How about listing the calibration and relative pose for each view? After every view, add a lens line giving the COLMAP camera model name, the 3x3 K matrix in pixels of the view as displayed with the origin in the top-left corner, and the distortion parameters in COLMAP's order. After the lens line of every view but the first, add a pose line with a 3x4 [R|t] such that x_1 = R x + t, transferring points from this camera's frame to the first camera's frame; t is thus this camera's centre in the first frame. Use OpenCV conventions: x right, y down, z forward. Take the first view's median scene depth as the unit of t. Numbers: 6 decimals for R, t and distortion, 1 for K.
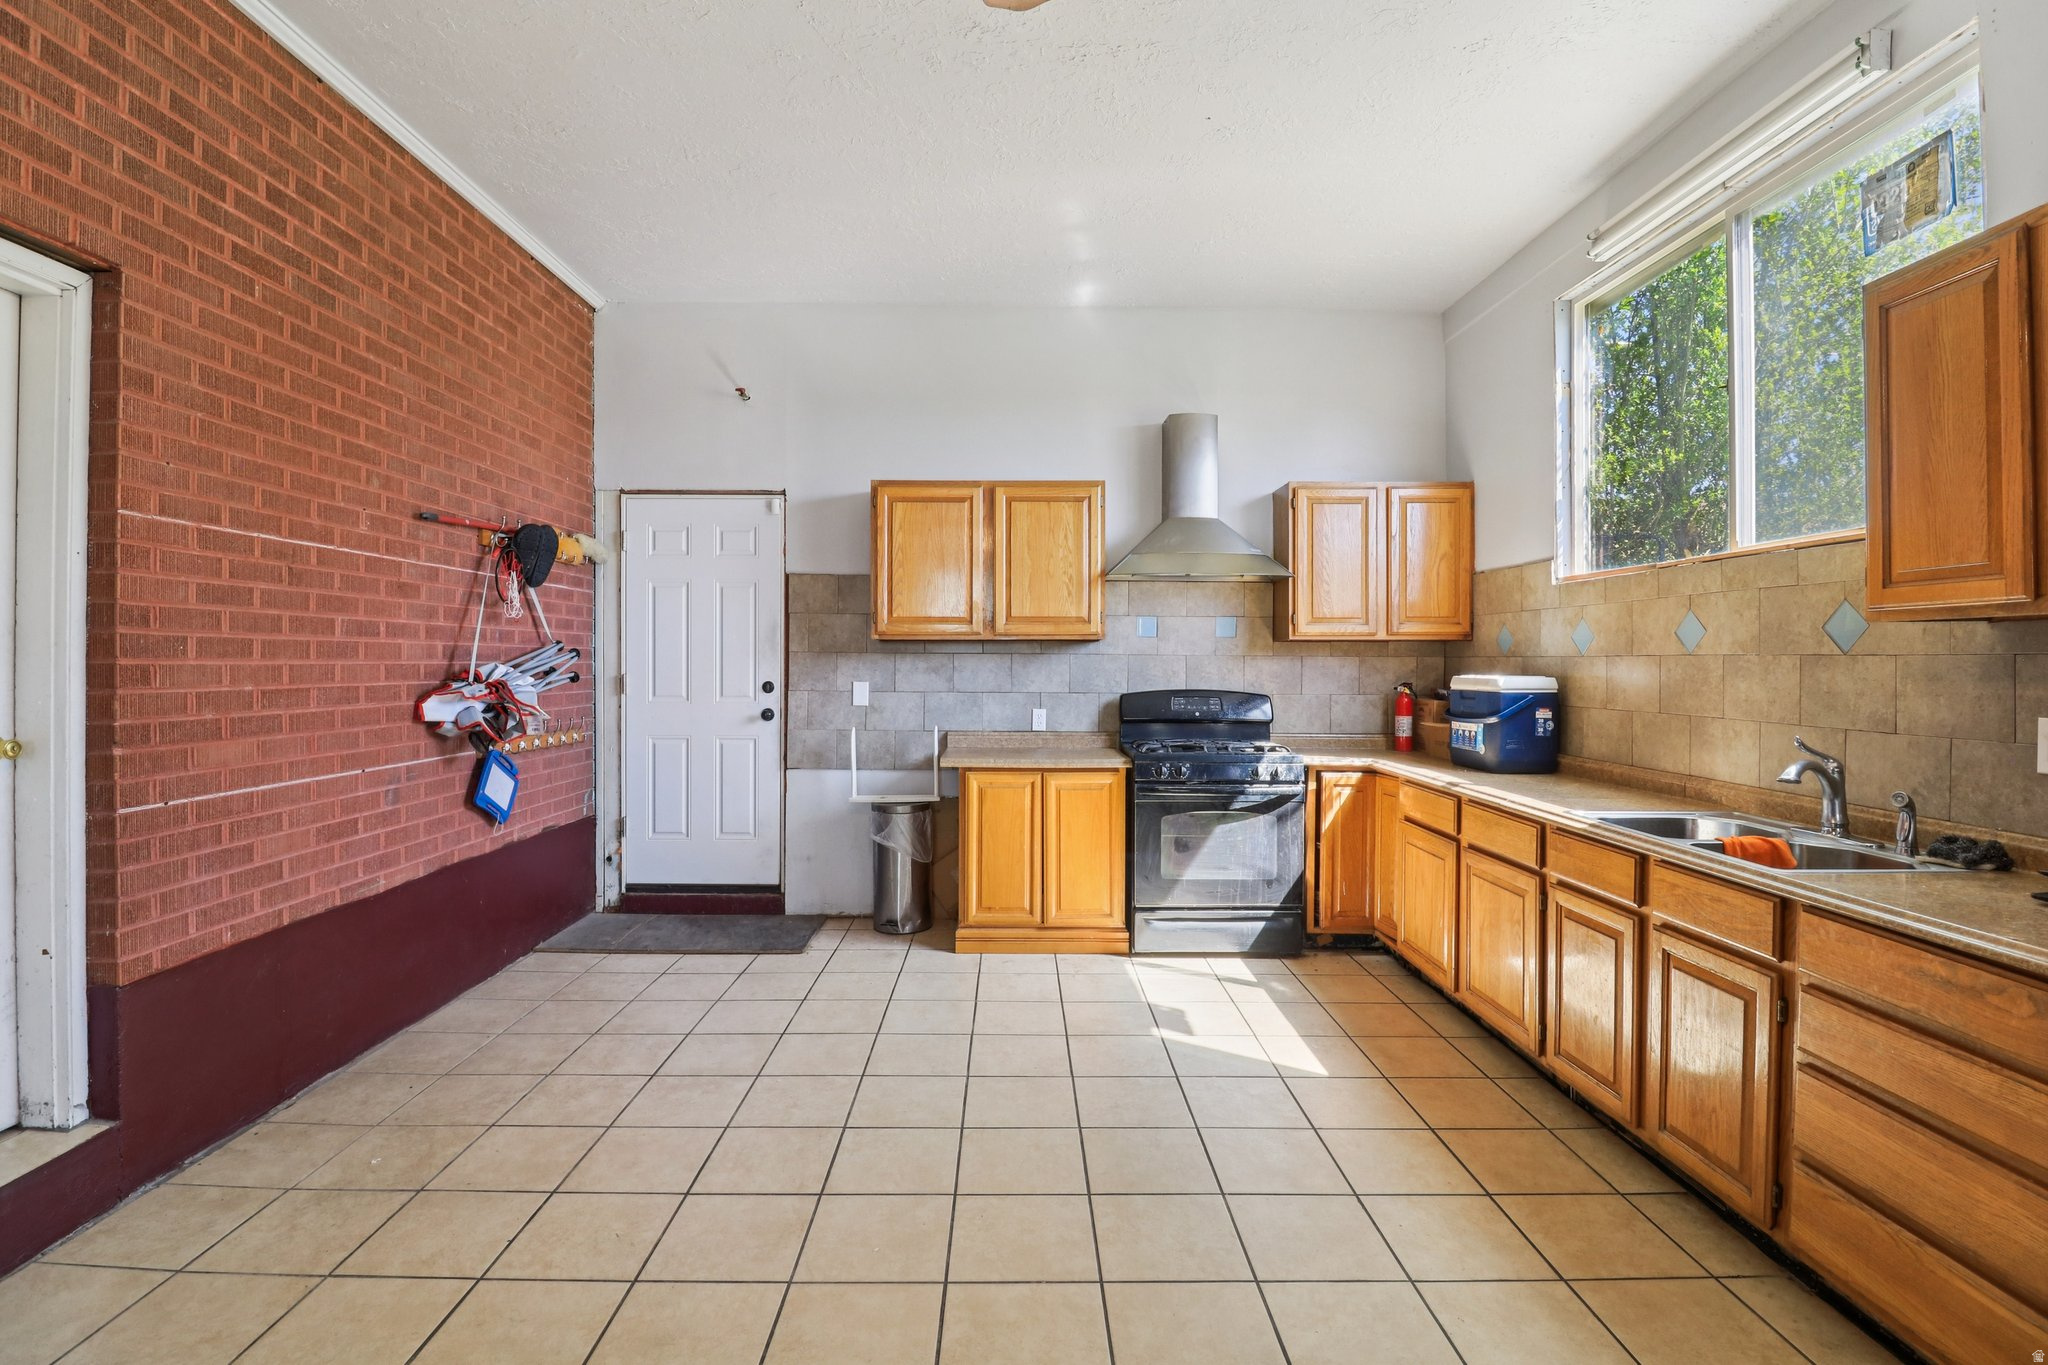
lens RADIAL K [[957.0, 0, 1017.2], [0, 957.0, 663.7], [0, 0, 1]] dist [0.000416, -0.013499]
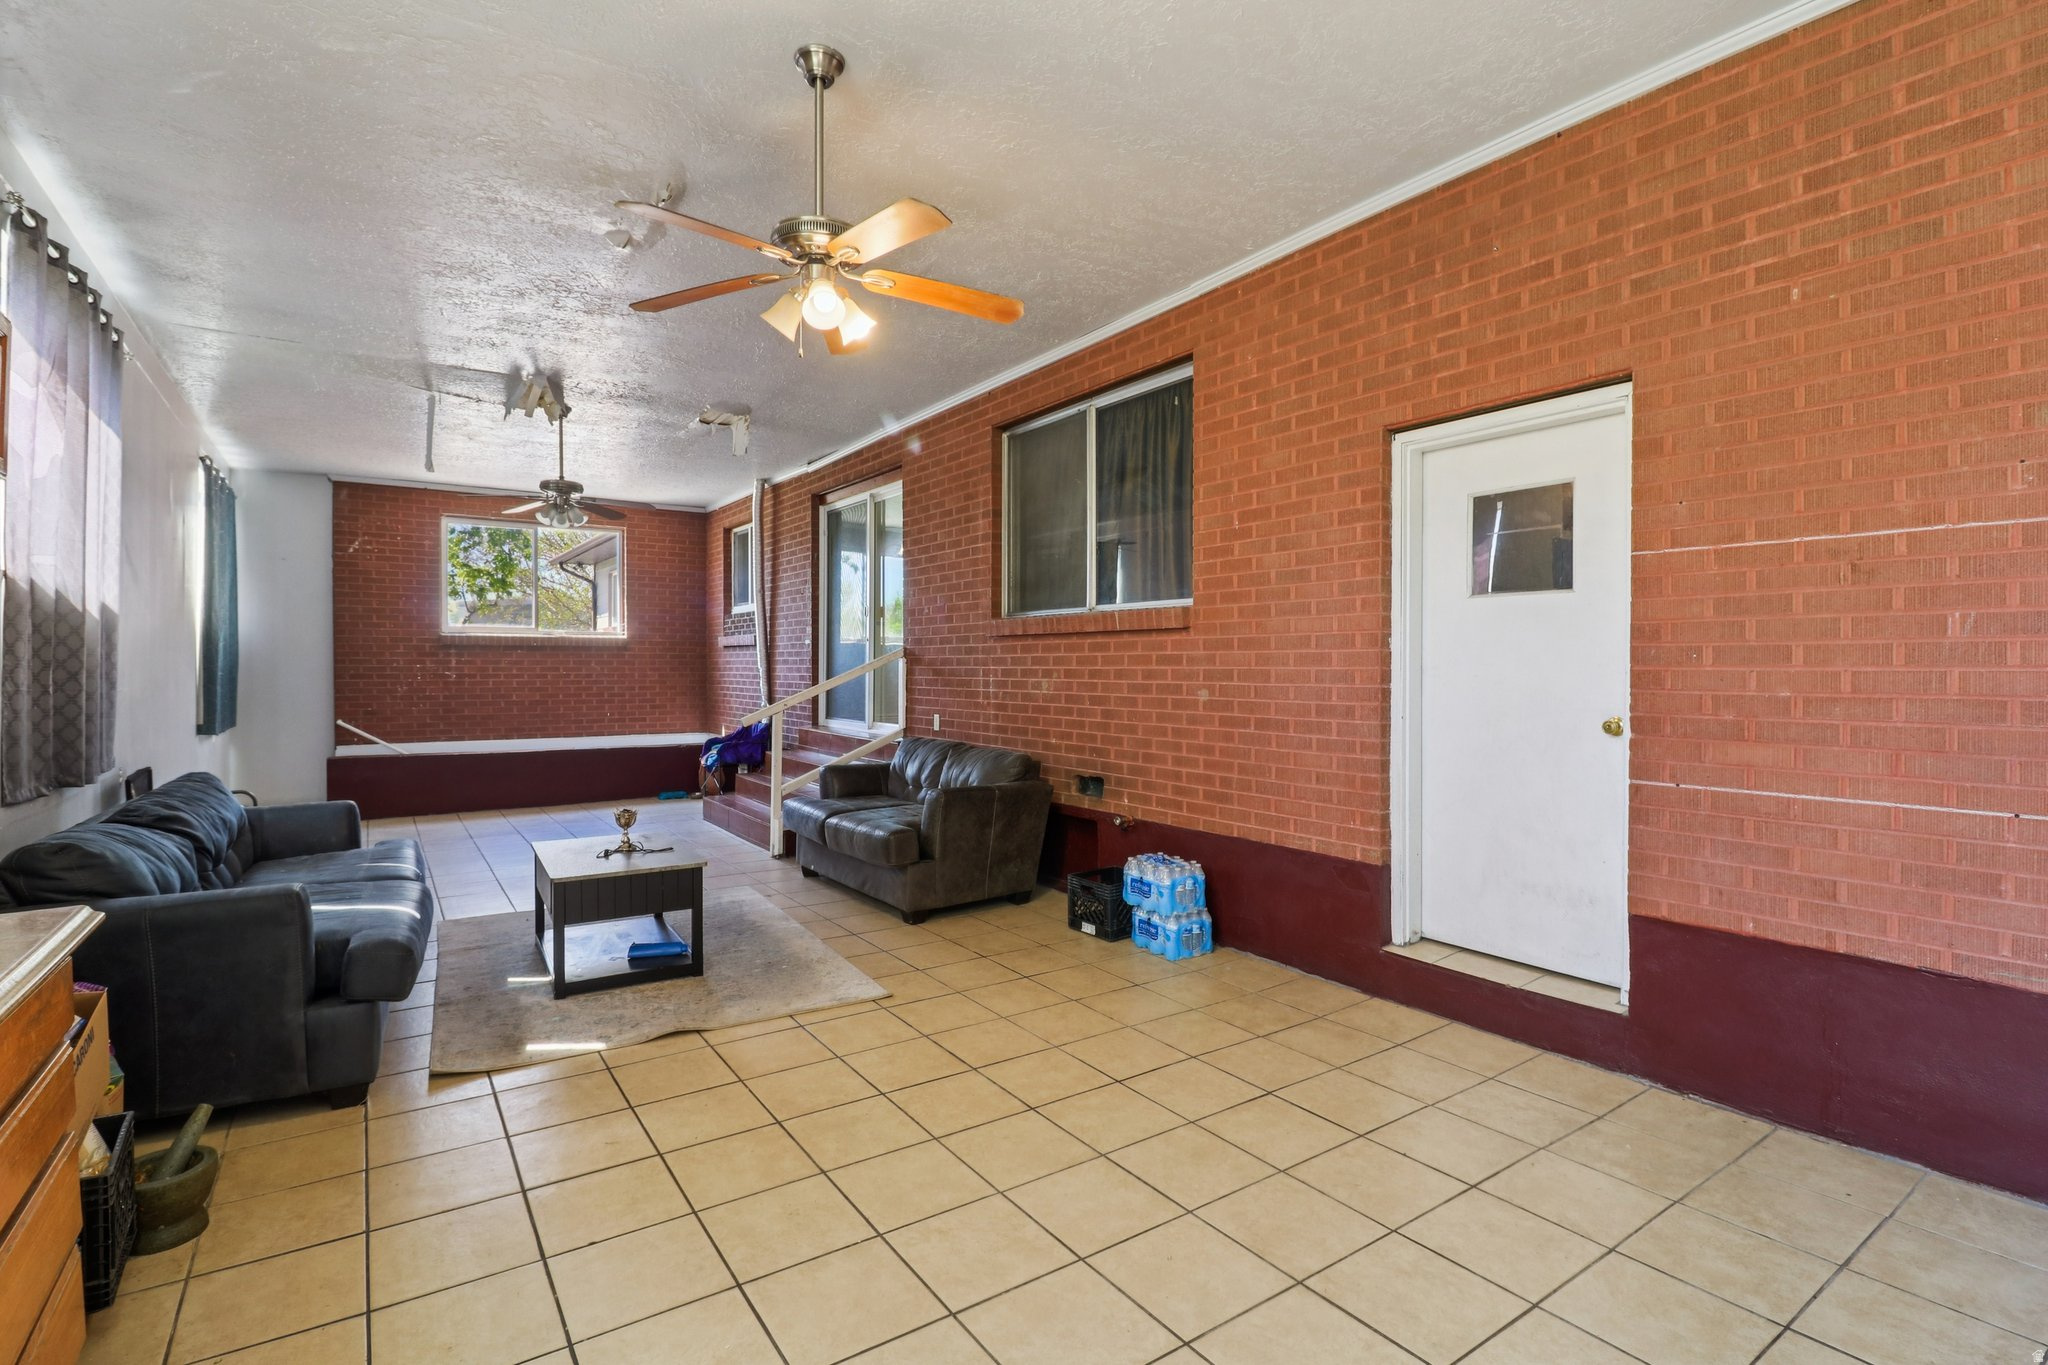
lens RADIAL K [[961.1, 0, 1011.9], [0, 961.1, 677.9], [0, 0, 1]] dist [0.002279, -0.014305]
pose [[-0.831135, 0.004560, -0.556052, 0.278119], [-0.002902, 0.999917, 0.012537, -0.001392], [0.556064, 0.012034, -0.831053, 0.883238]]
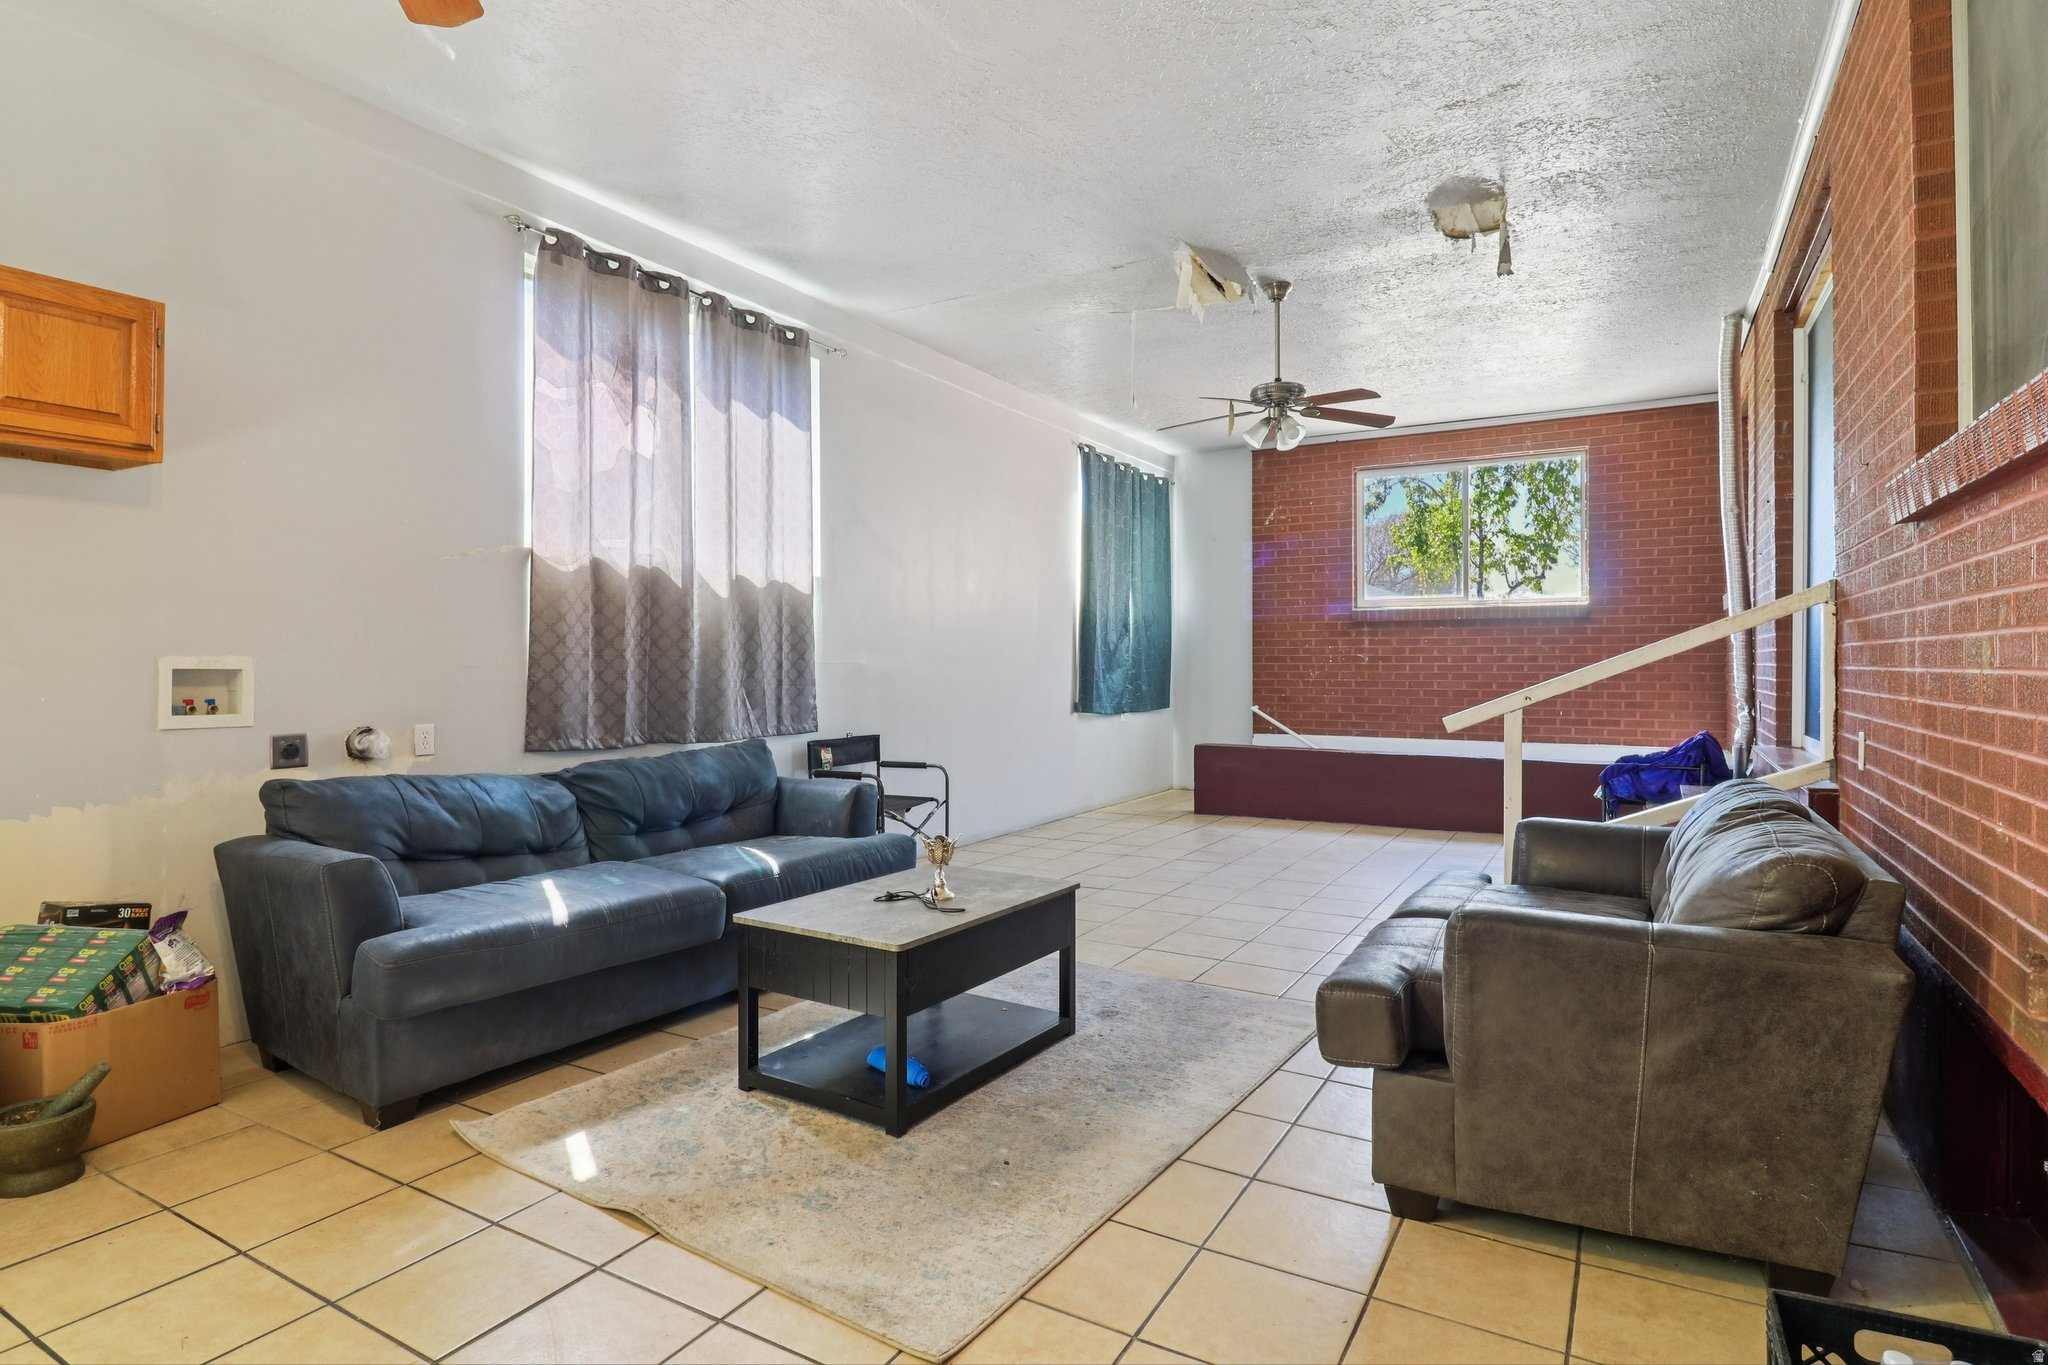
lens RADIAL K [[1061.0, 0, 1021.3], [0, 1061.0, 659.5], [0, 0, 1]] dist [0.010711, -0.018327]
pose [[-0.862926, 0.000329, 0.505330, -0.375403], [-0.000235, 0.999999, -0.001051, 0.030691], [-0.505330, -0.001026, -0.862926, 0.414793]]
